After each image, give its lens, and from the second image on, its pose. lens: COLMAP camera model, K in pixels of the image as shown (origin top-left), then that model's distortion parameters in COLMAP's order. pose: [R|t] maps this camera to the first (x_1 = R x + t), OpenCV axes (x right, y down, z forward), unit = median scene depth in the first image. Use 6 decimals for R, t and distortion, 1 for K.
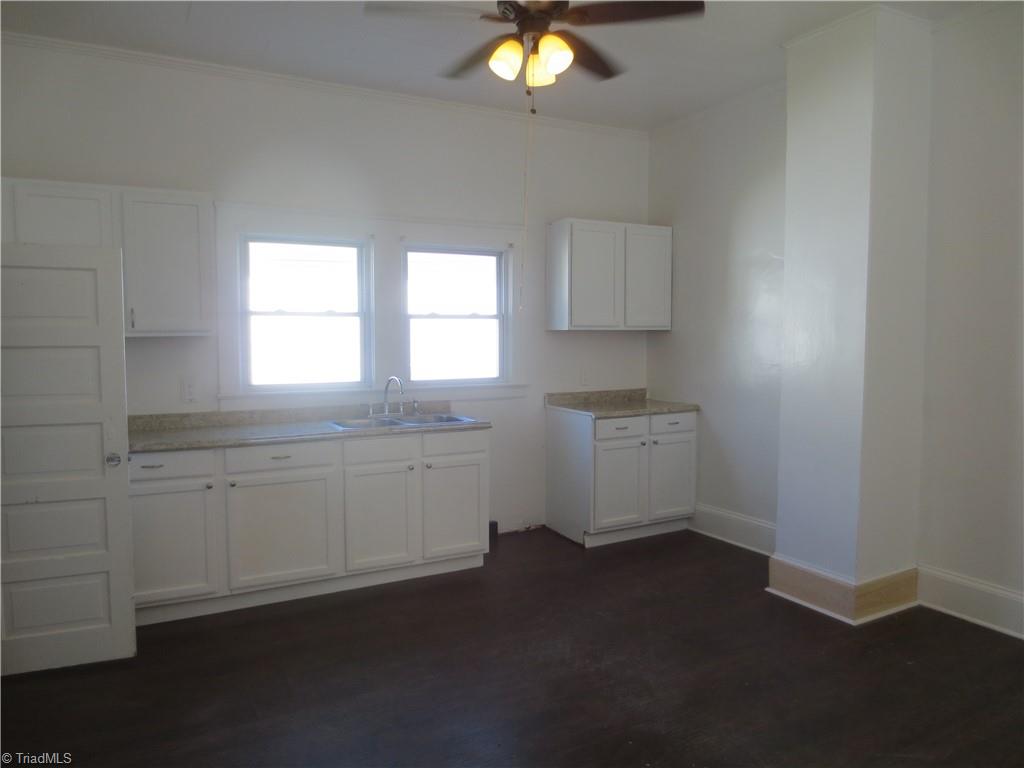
lens RADIAL K [[710.4, 0, 502.2], [0, 710.4, 382.0], [0, 0, 1]] dist [-0.028777, 0.000452]
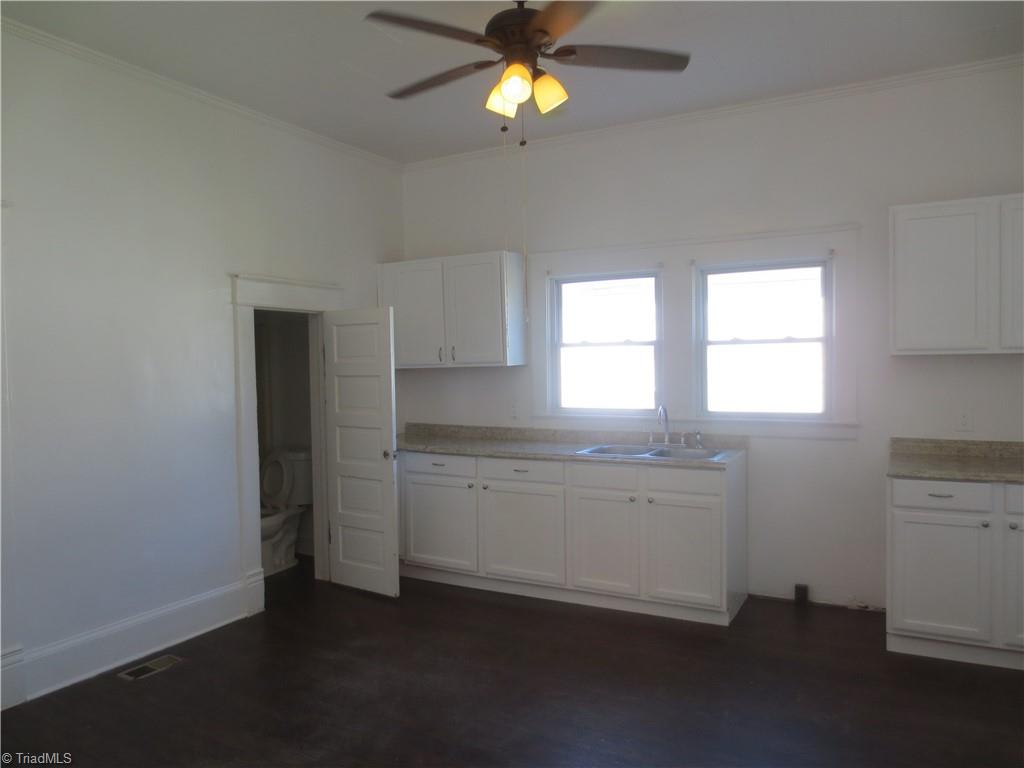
lens RADIAL K [[710.4, 0, 502.7], [0, 710.4, 383.9], [0, 0, 1]] dist [-0.028777, 0.000452]
pose [[0.548953, 0.019157, -0.835634, 0.542299], [-0.041859, 0.999113, -0.004593, -0.024442], [0.834804, 0.037500, 0.549268, 0.278224]]
